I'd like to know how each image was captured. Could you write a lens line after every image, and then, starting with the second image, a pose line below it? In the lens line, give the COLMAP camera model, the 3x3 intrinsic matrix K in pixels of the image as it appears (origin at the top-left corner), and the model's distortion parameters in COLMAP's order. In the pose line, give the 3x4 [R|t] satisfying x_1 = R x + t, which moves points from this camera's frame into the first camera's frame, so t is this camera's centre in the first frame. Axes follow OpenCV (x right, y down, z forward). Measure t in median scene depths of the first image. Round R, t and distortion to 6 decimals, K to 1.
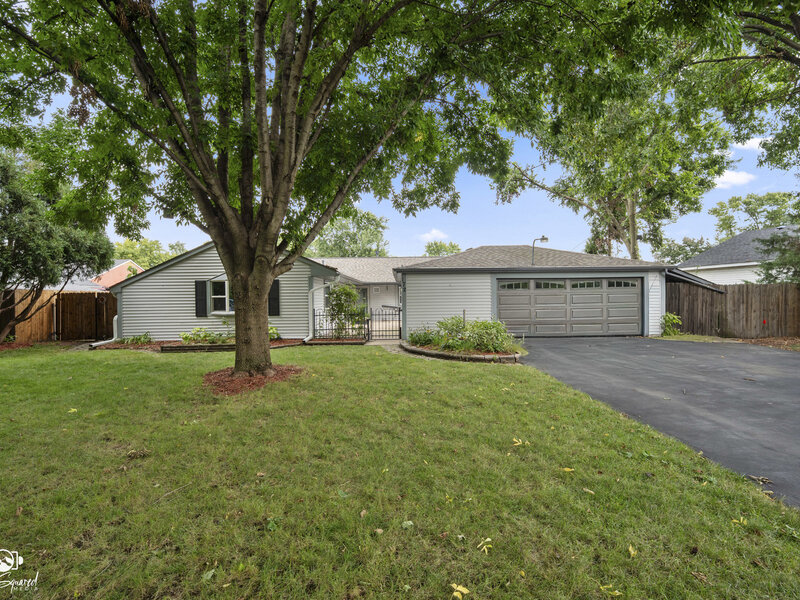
lens RADIAL K [[375.7, 0, 400.2], [0, 375.7, 300.5], [0, 0, 1]] dist [-0.011573, -0.002982]
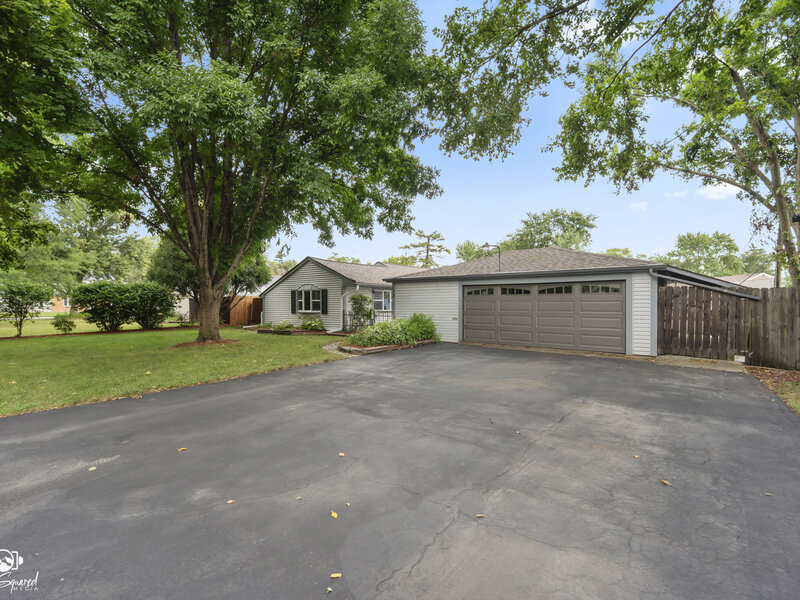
lens RADIAL K [[375.7, 0, 401.7], [0, 375.7, 299.4], [0, 0, 1]] dist [-0.011573, -0.002982]
pose [[0.785538, 0.004485, -0.618797, 0.774040], [-0.009014, 0.999951, -0.004196, -0.012931], [0.618747, 0.008875, 0.785540, 0.056347]]
